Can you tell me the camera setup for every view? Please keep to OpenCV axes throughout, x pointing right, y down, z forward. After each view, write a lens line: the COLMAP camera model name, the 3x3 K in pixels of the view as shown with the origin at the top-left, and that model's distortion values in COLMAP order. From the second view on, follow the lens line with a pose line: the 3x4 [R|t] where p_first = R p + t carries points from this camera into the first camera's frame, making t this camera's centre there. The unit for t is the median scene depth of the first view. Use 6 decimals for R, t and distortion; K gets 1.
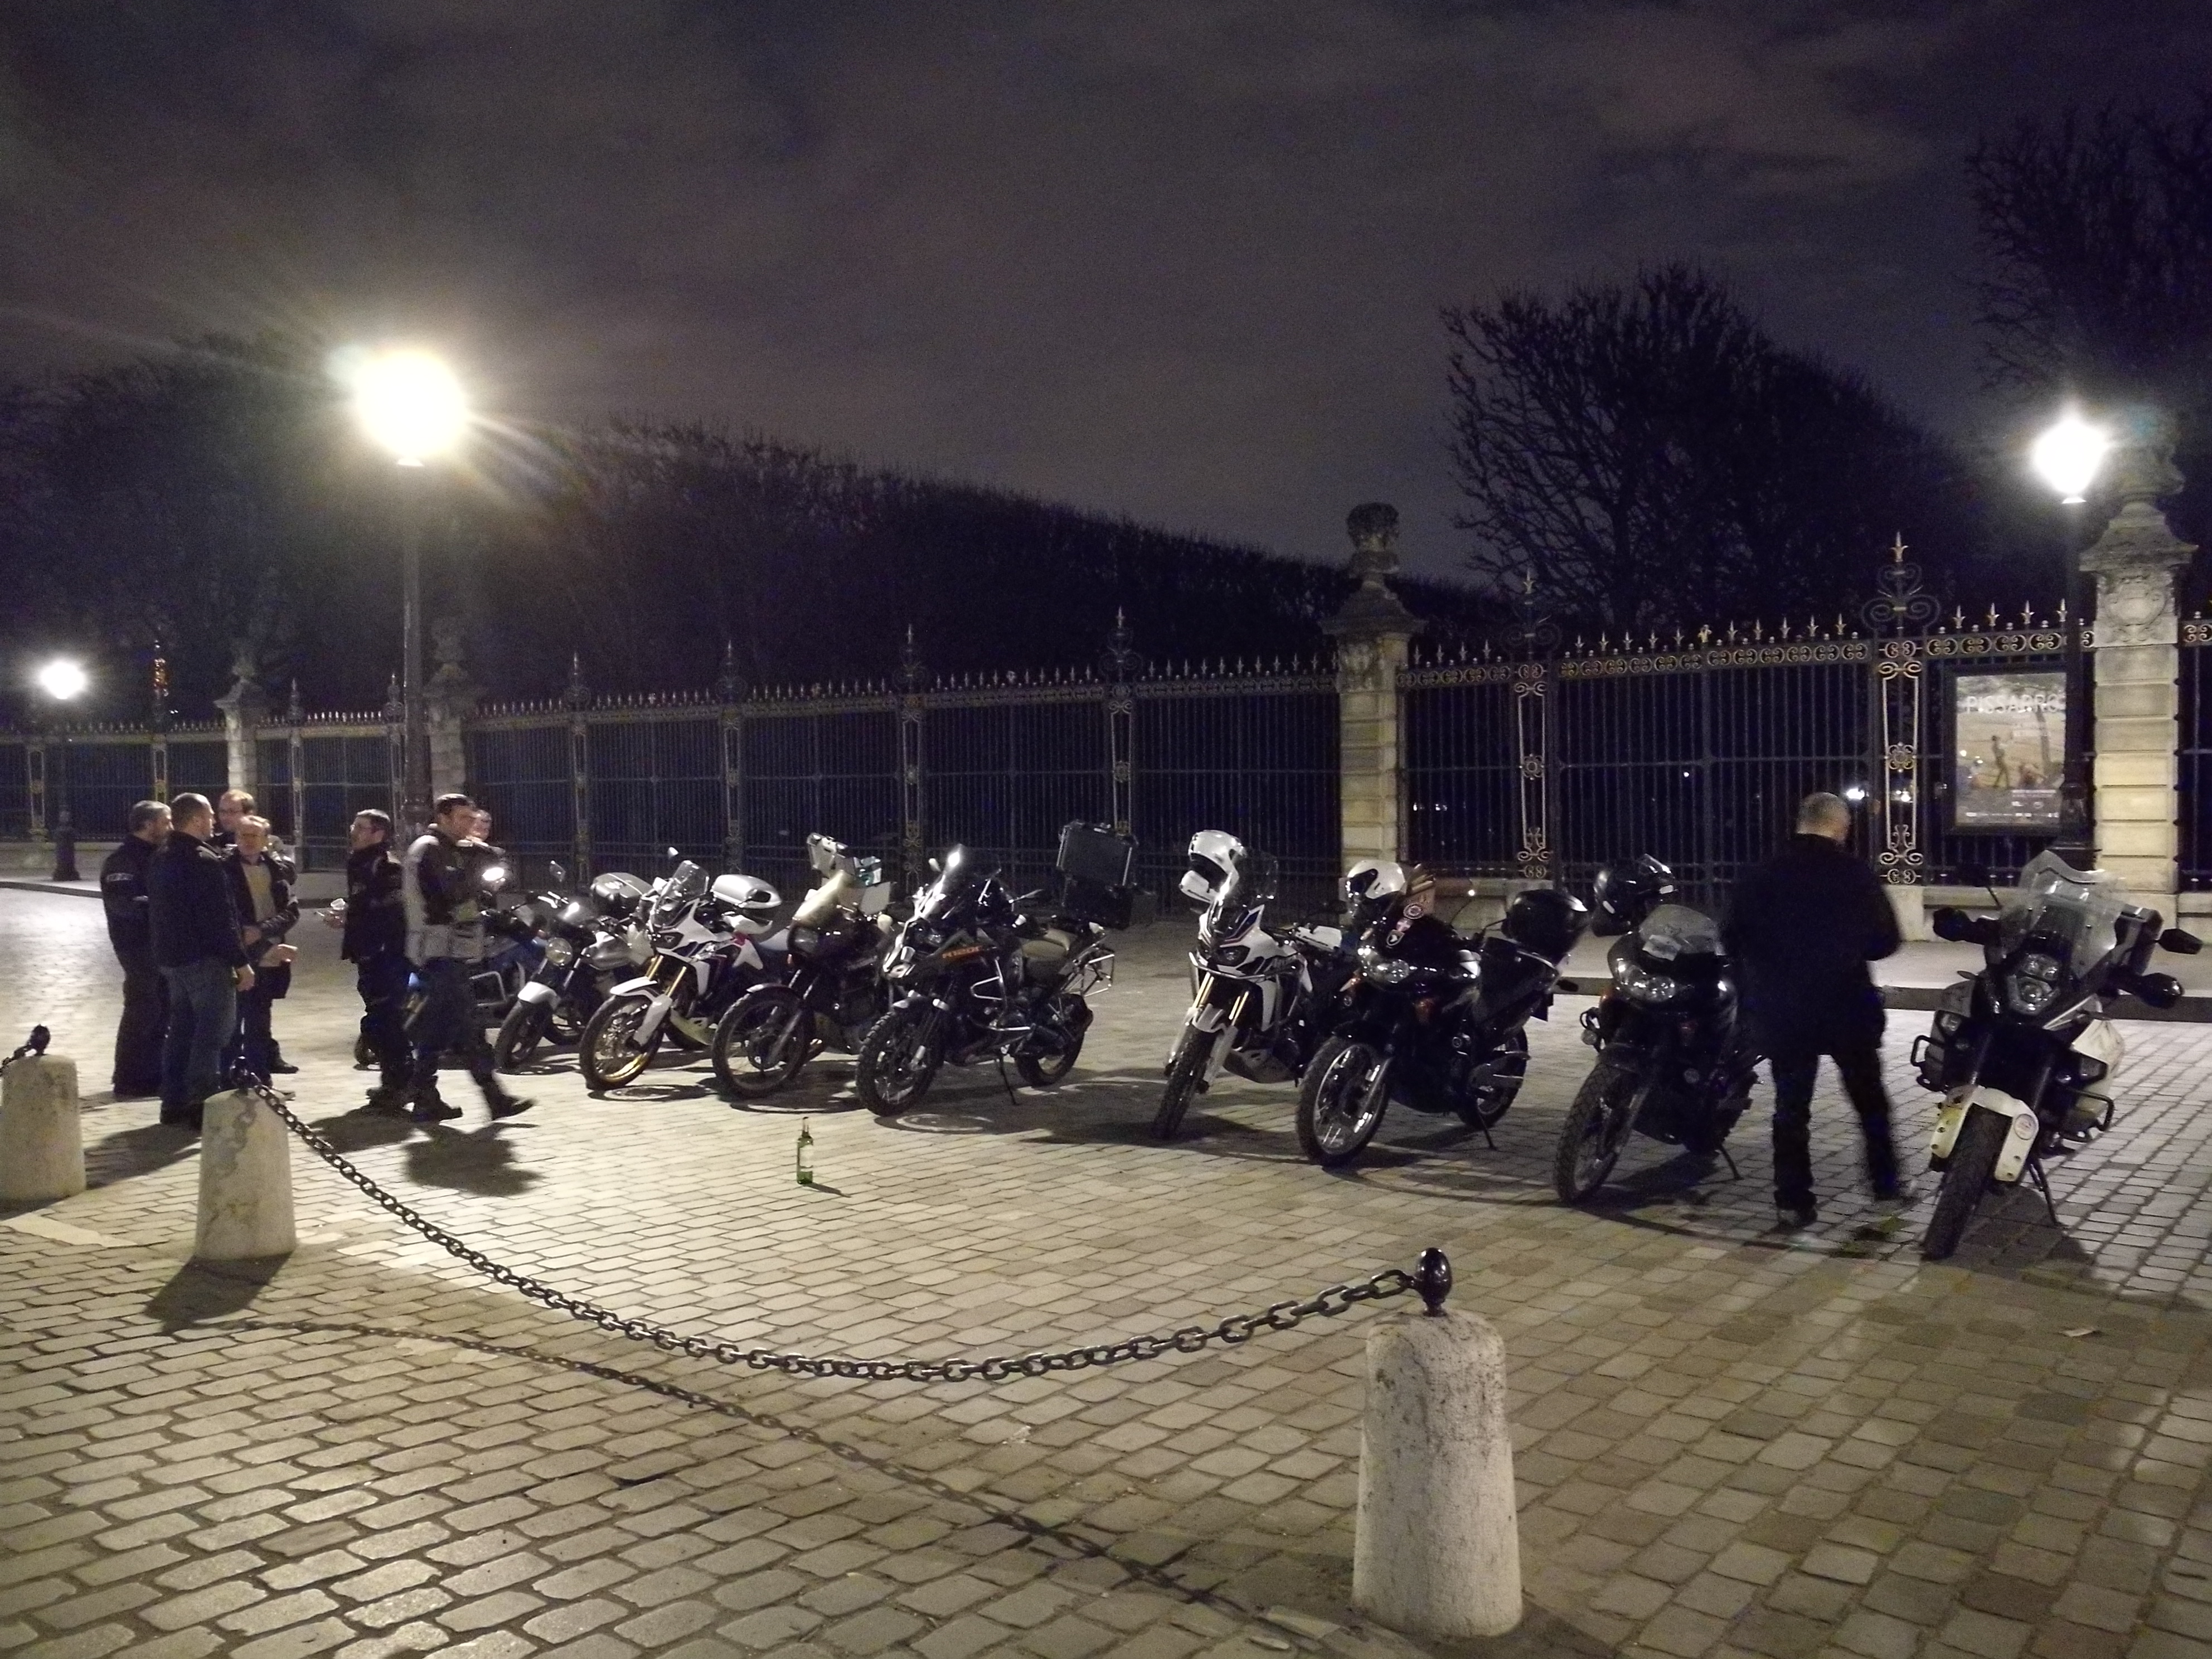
lens RADIAL K [[1747.2, 0, 1101.1], [0, 1747.2, 816.2], [0, 0, 1]] dist [0.001509, 0.008123]
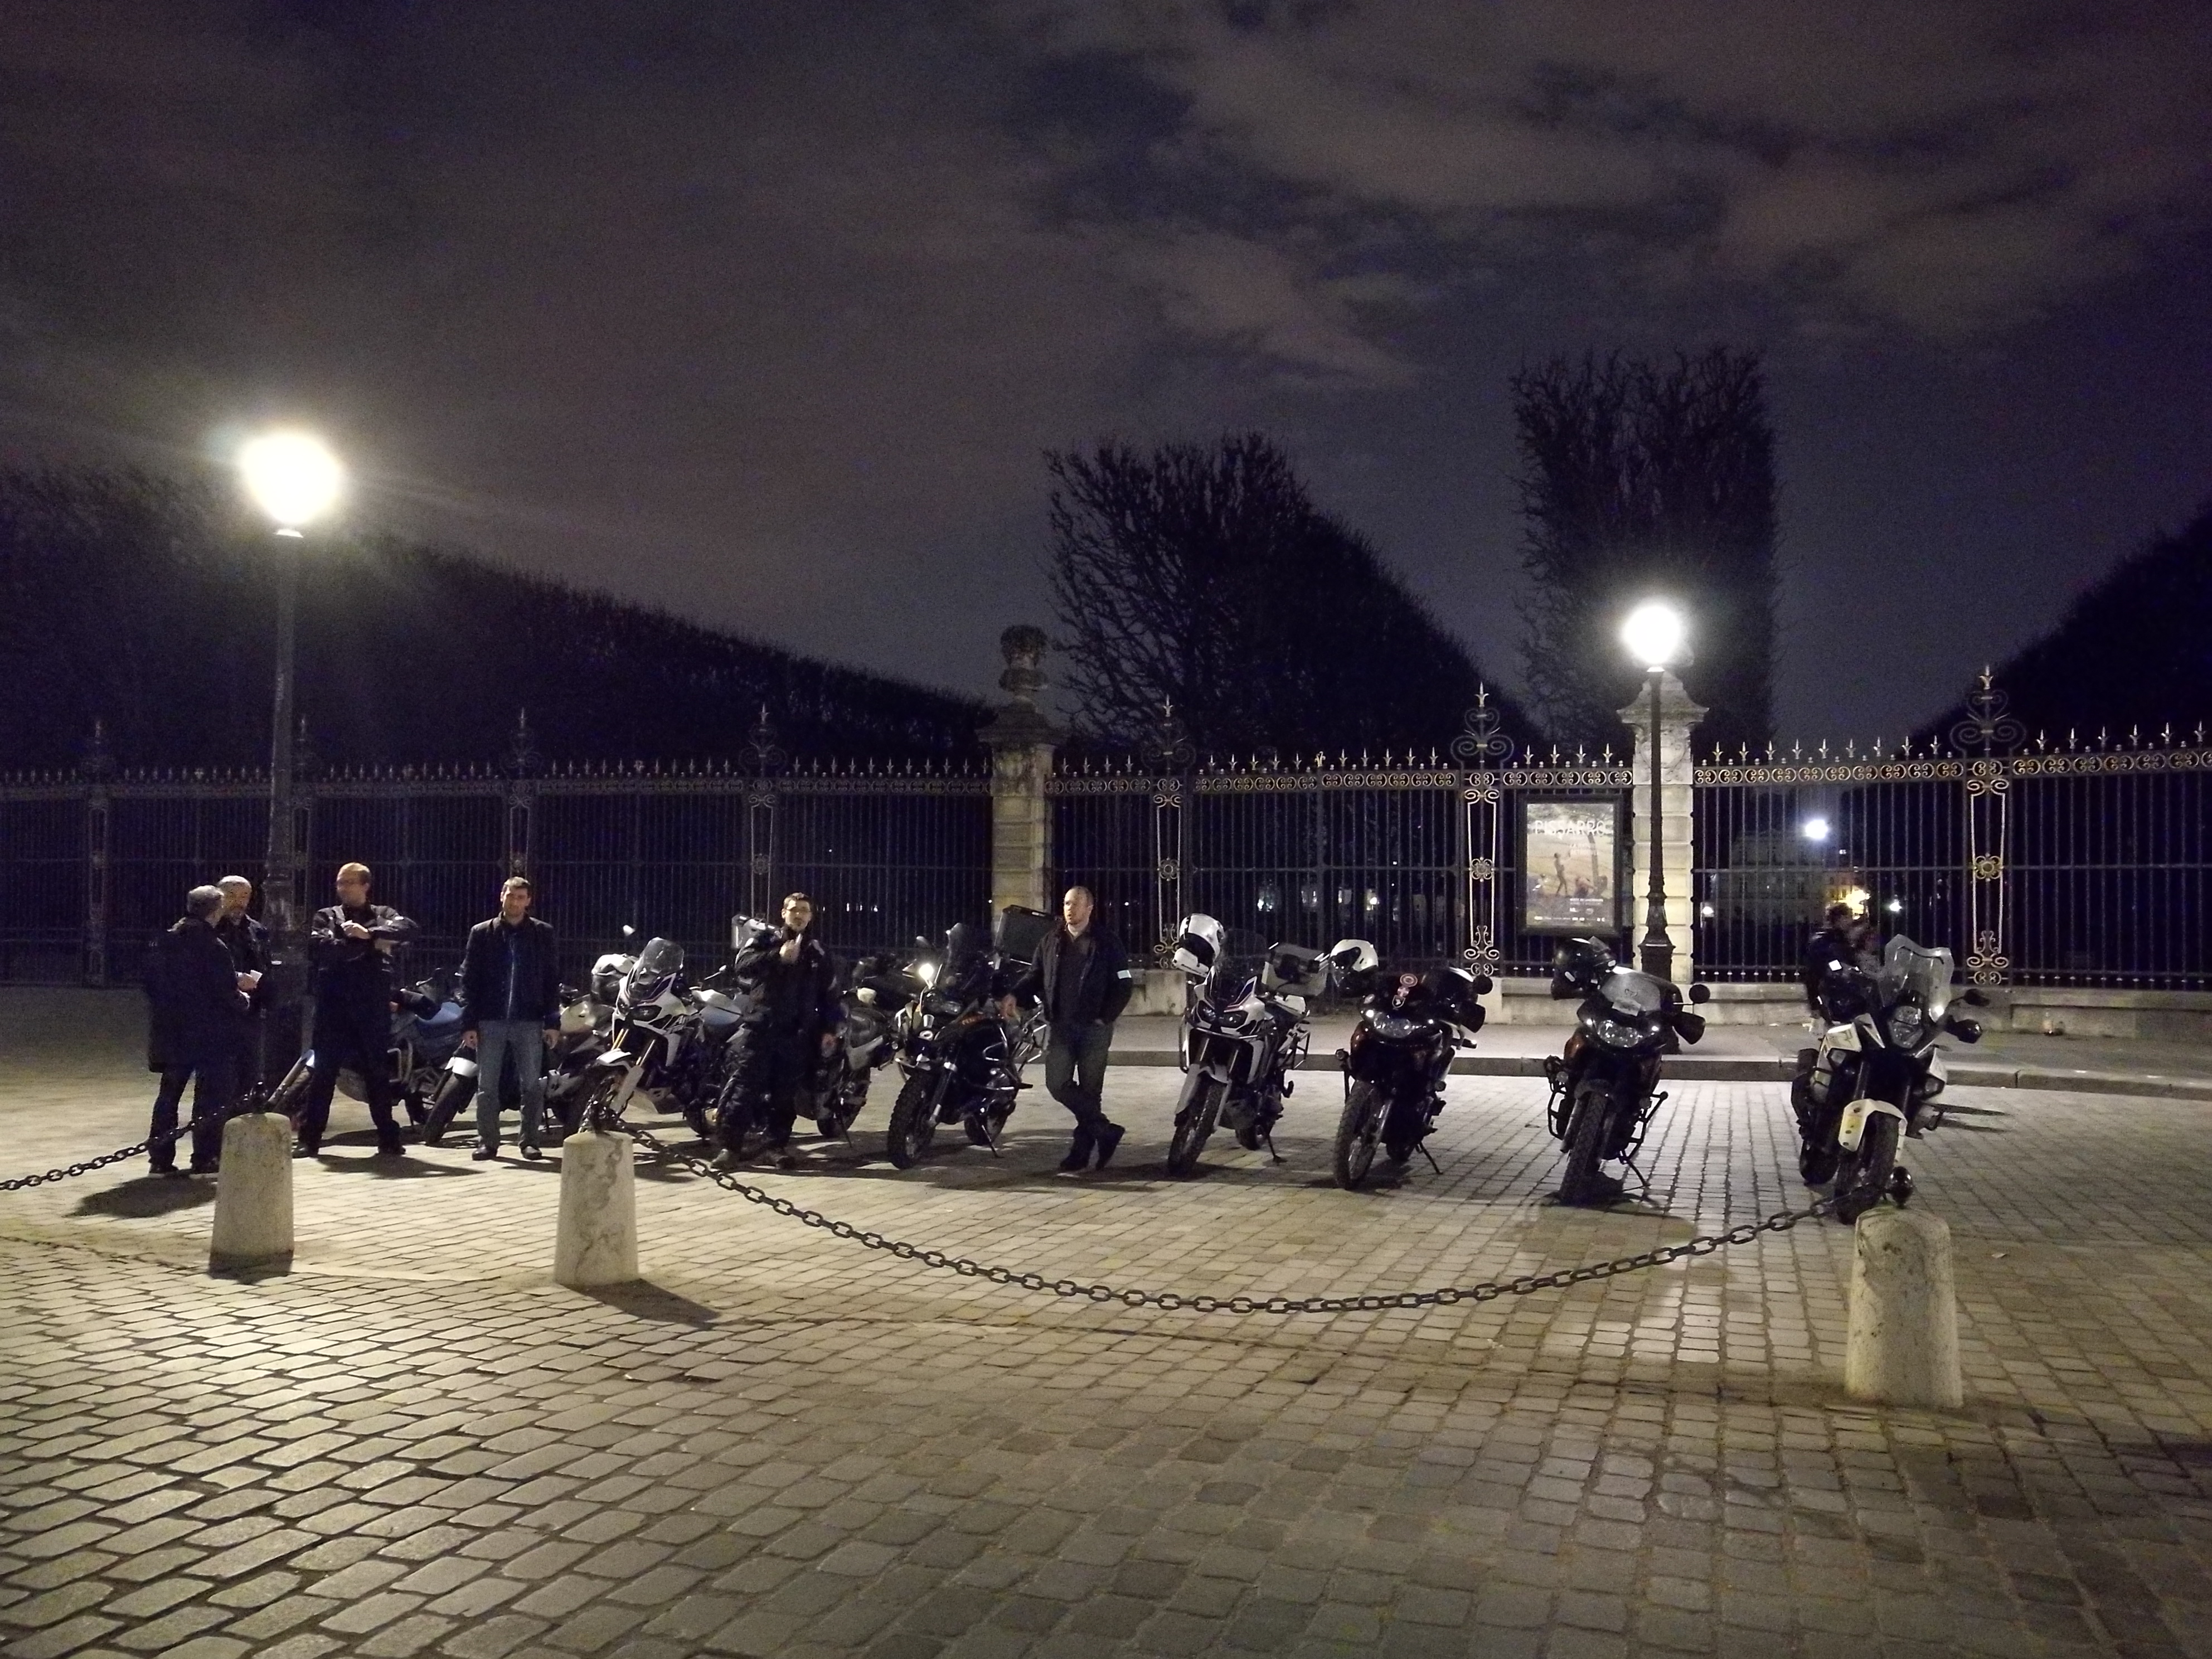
lens RADIAL K [[1747.2, 0, 1107.4], [0, 1747.2, 807.7], [0, 0, 1]] dist [0.001509, 0.008123]
pose [[0.946071, 0.036182, 0.321933, -0.227292], [-0.015945, 0.997740, -0.065279, 0.008312], [-0.323567, 0.056625, 0.944509, -0.063808]]
